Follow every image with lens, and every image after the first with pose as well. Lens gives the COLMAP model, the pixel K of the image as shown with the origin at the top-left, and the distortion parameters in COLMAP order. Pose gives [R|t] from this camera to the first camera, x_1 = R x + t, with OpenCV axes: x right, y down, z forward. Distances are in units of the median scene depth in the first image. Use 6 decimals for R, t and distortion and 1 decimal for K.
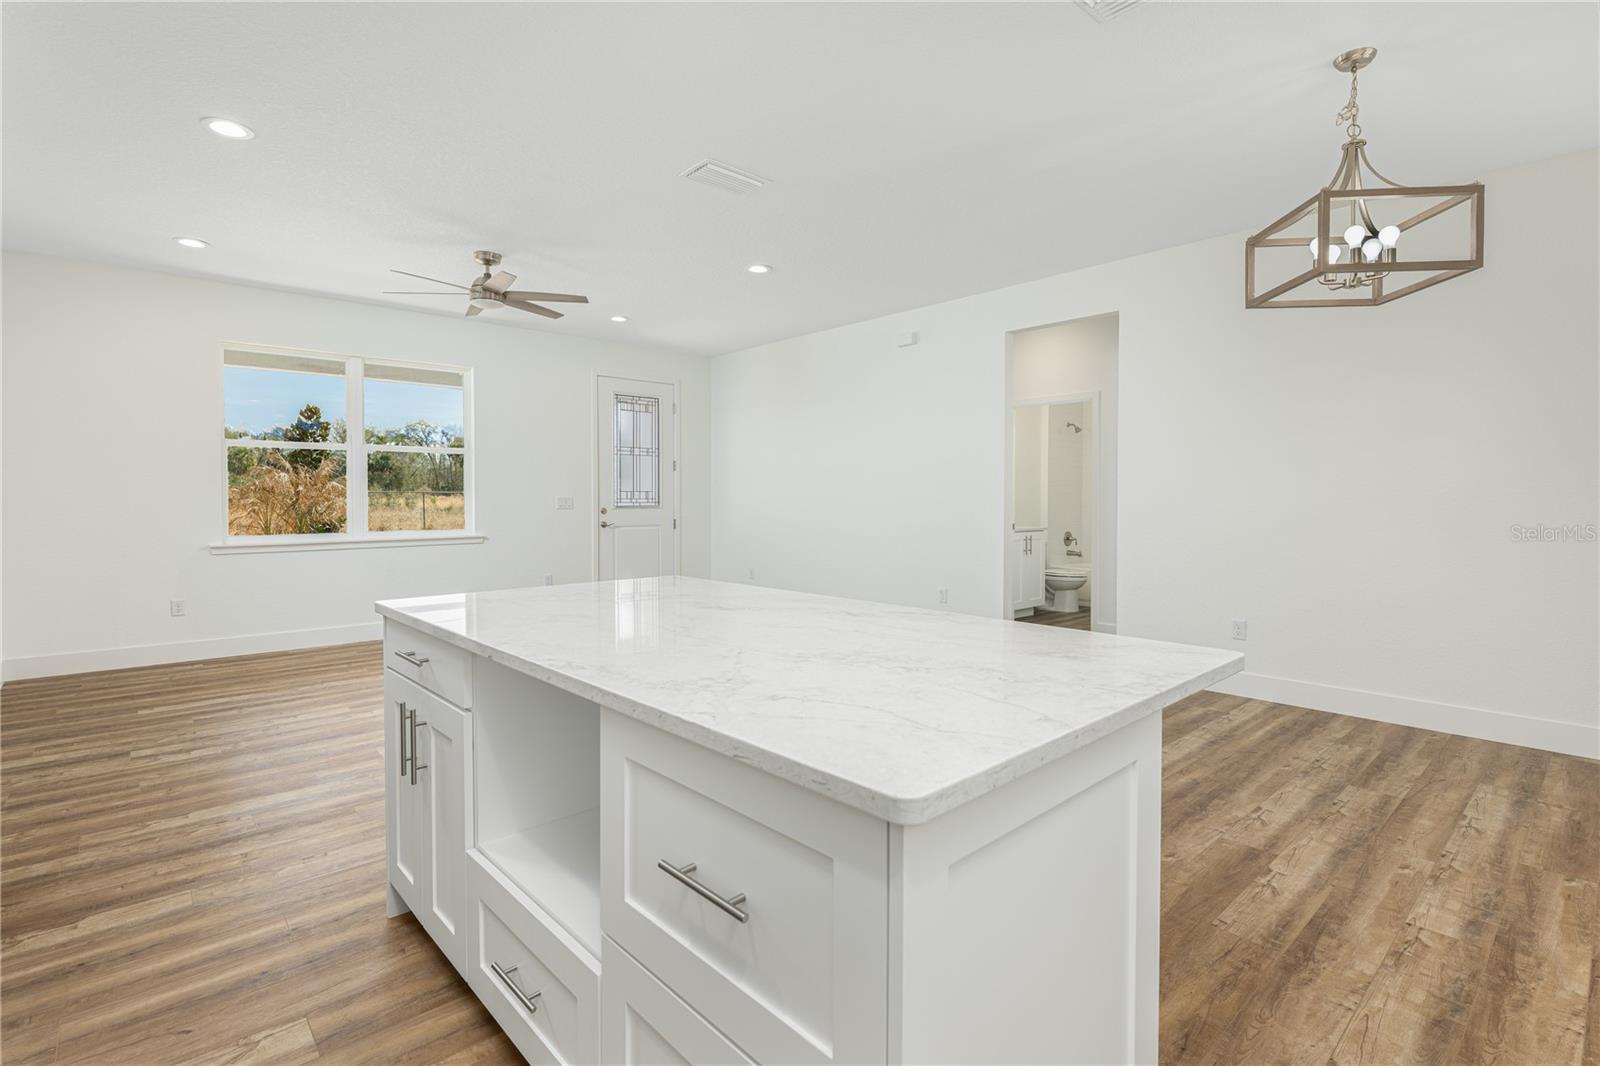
lens RADIAL K [[729.5, 0, 800.0], [0, 729.5, 533.0], [0, 0, 1]] dist [0.001460, 0.000030]
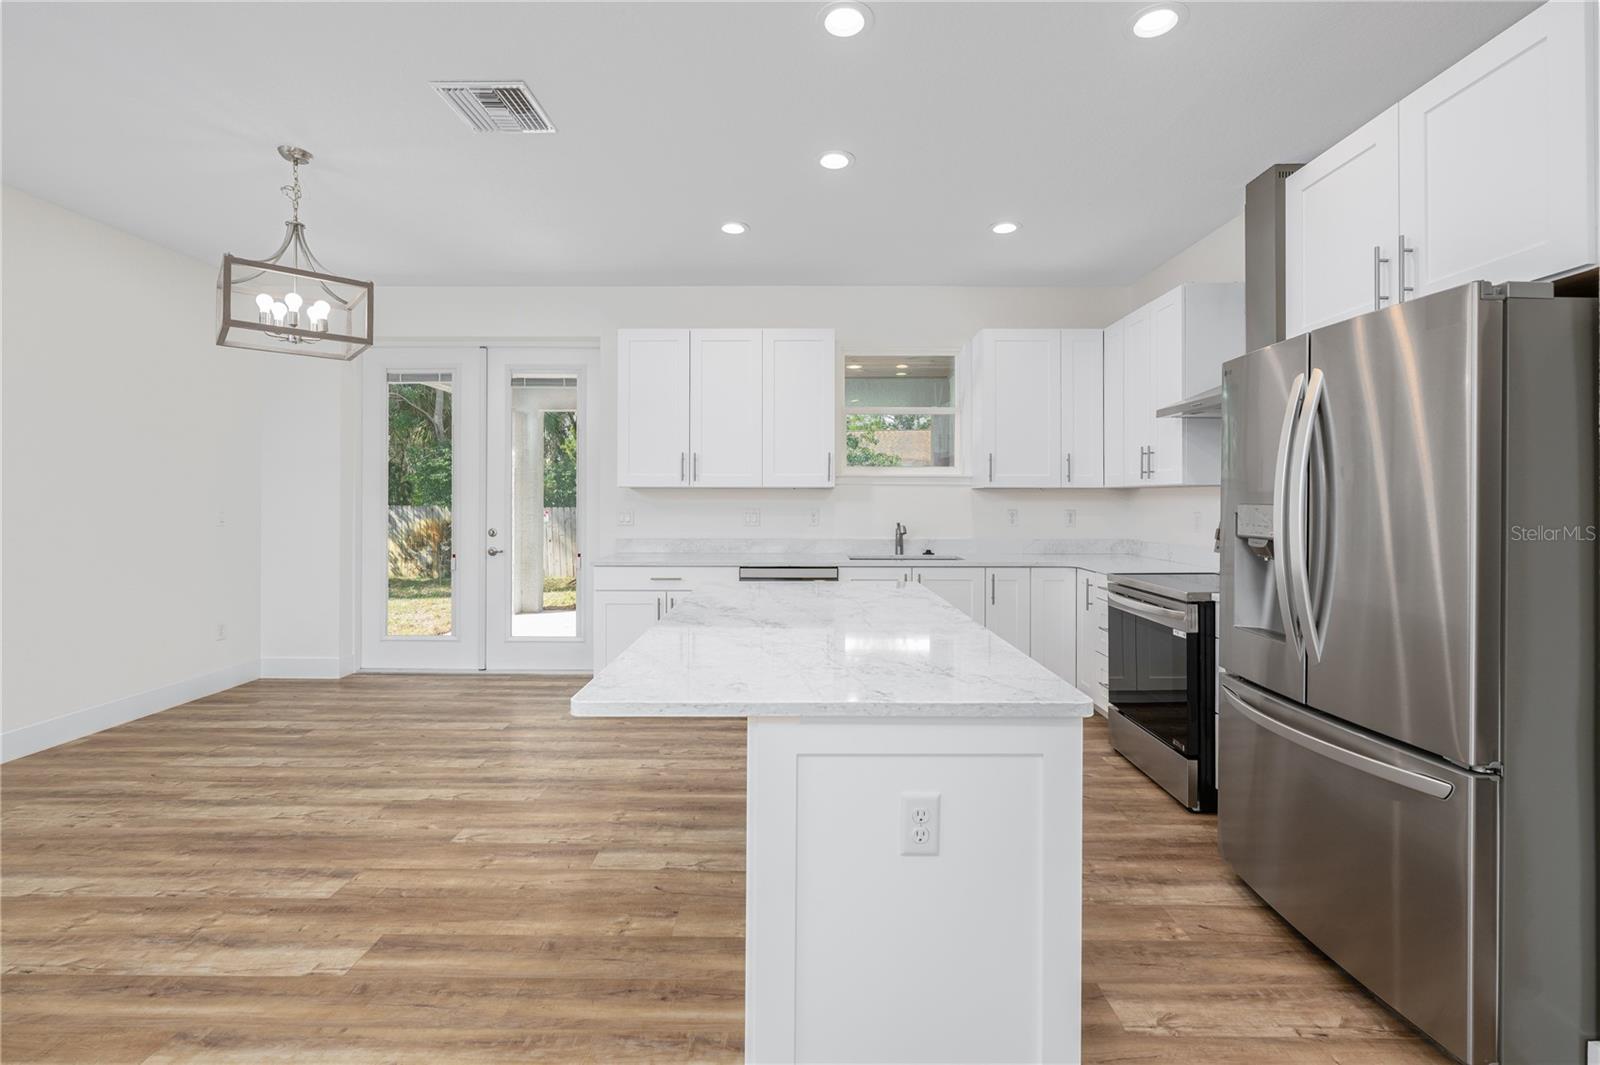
lens RADIAL K [[717.1, 0, 816.3], [0, 717.1, 523.7], [0, 0, 1]] dist [-0.003611, 0.000076]
pose [[-0.745229, -0.026132, 0.666296, -0.644155], [0.031212, 0.996770, 0.074002, -0.096045], [-0.666078, 0.075945, -0.742006, 1.275230]]
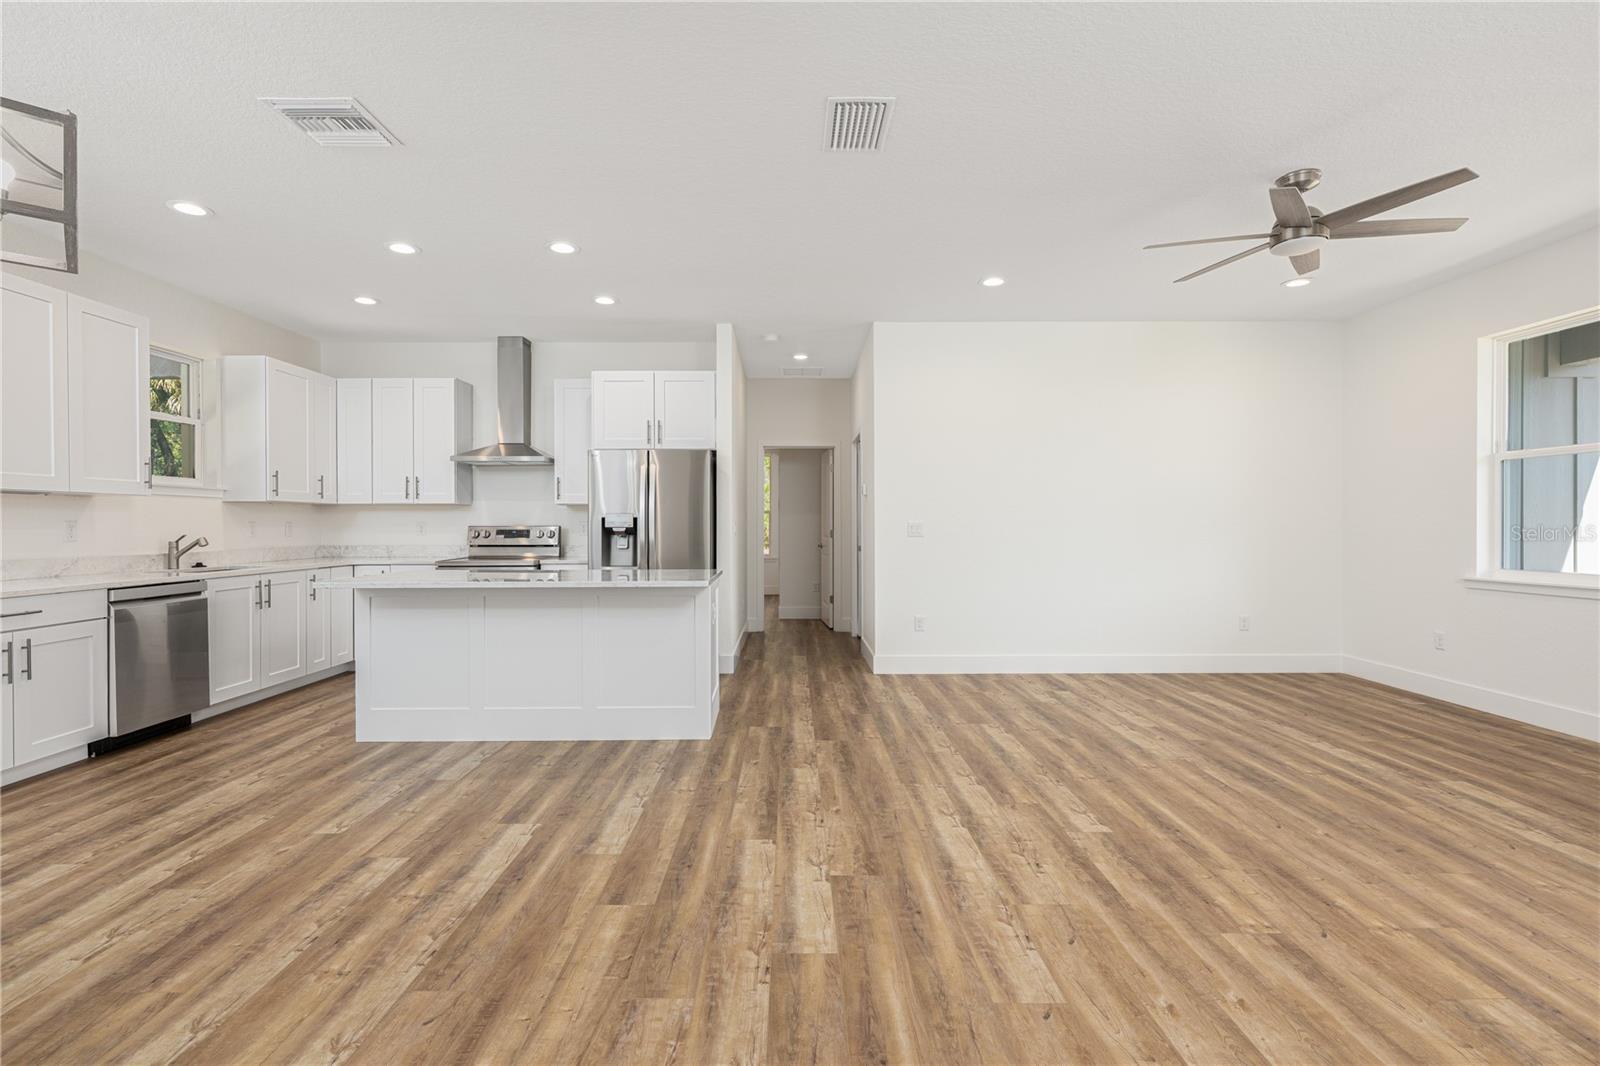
lens RADIAL K [[741.2, 0, 800.0], [0, 741.2, 533.0], [0, 0, 1]] dist [0.027065, -0.000499]
pose [[-0.651849, 0.009568, -0.758288, 0.776547], [-0.036364, 0.998376, 0.043857, -0.094980], [0.757476, 0.056162, -0.650443, 2.083034]]
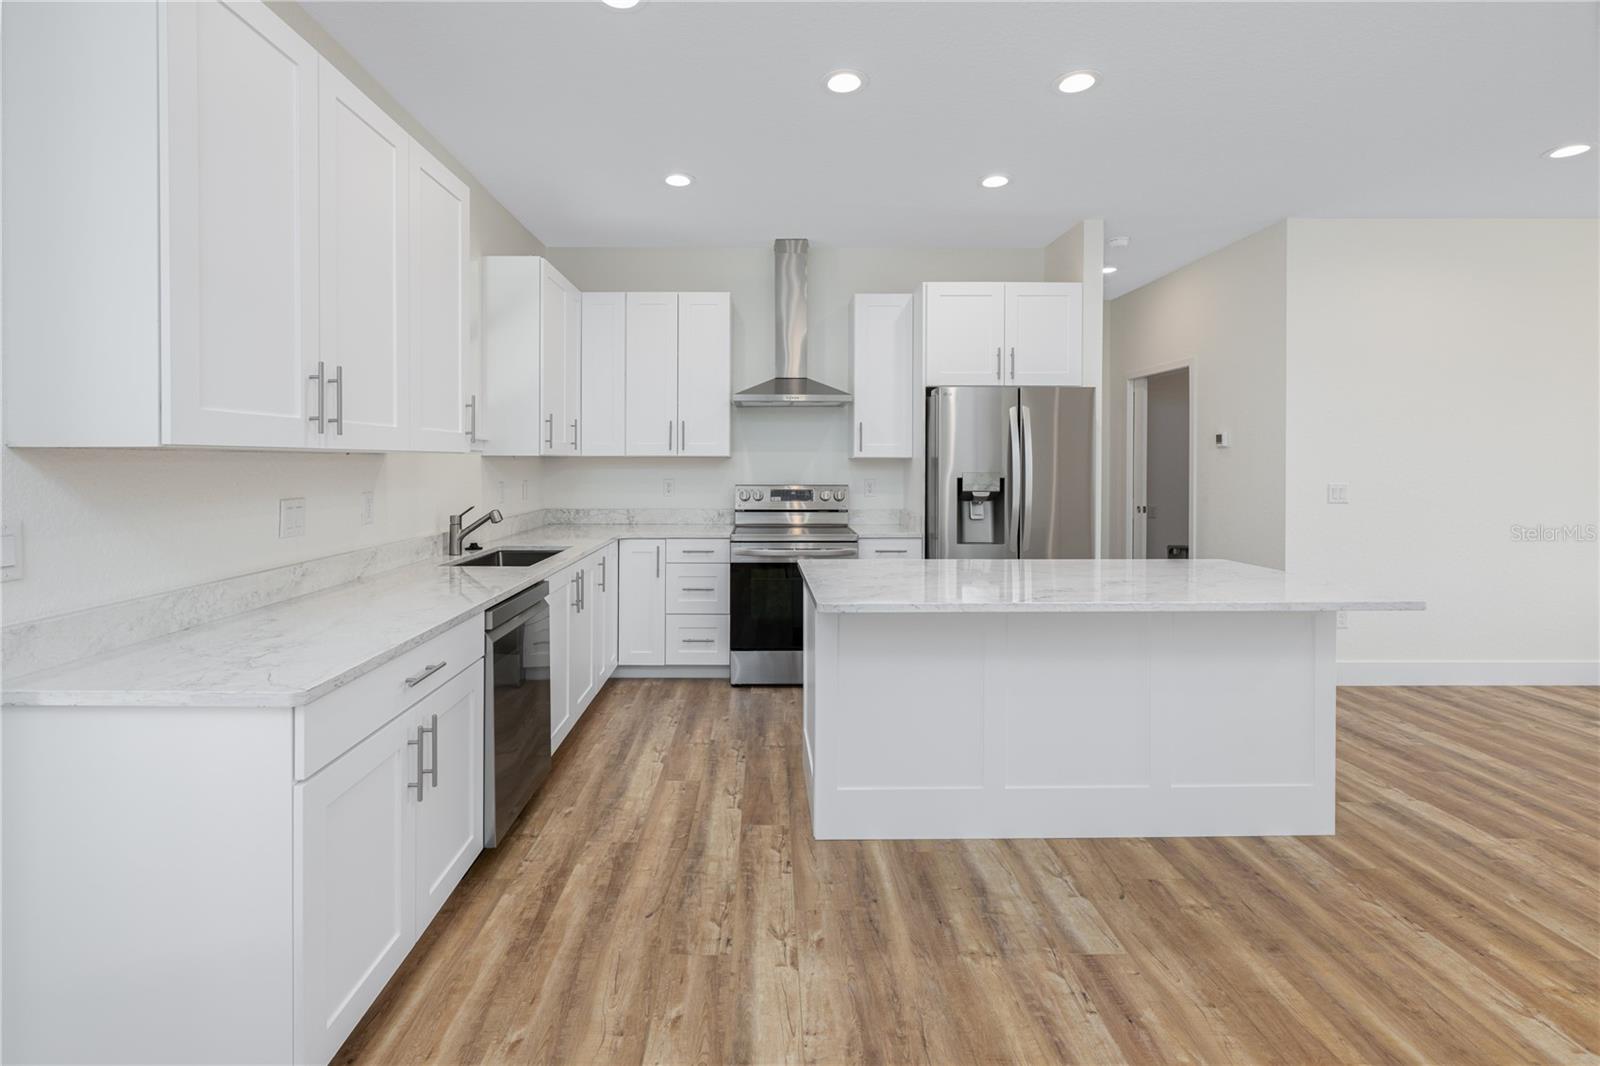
lens RADIAL K [[736.5, 0, 777.1], [0, 736.5, 473.6], [0, 0, 1]] dist [-0.001436, -0.000553]
pose [[-0.646761, 0.009325, -0.762636, 0.972445], [-0.042509, 0.997930, 0.048252, -0.093610], [0.761507, 0.063627, -0.645026, 0.994055]]
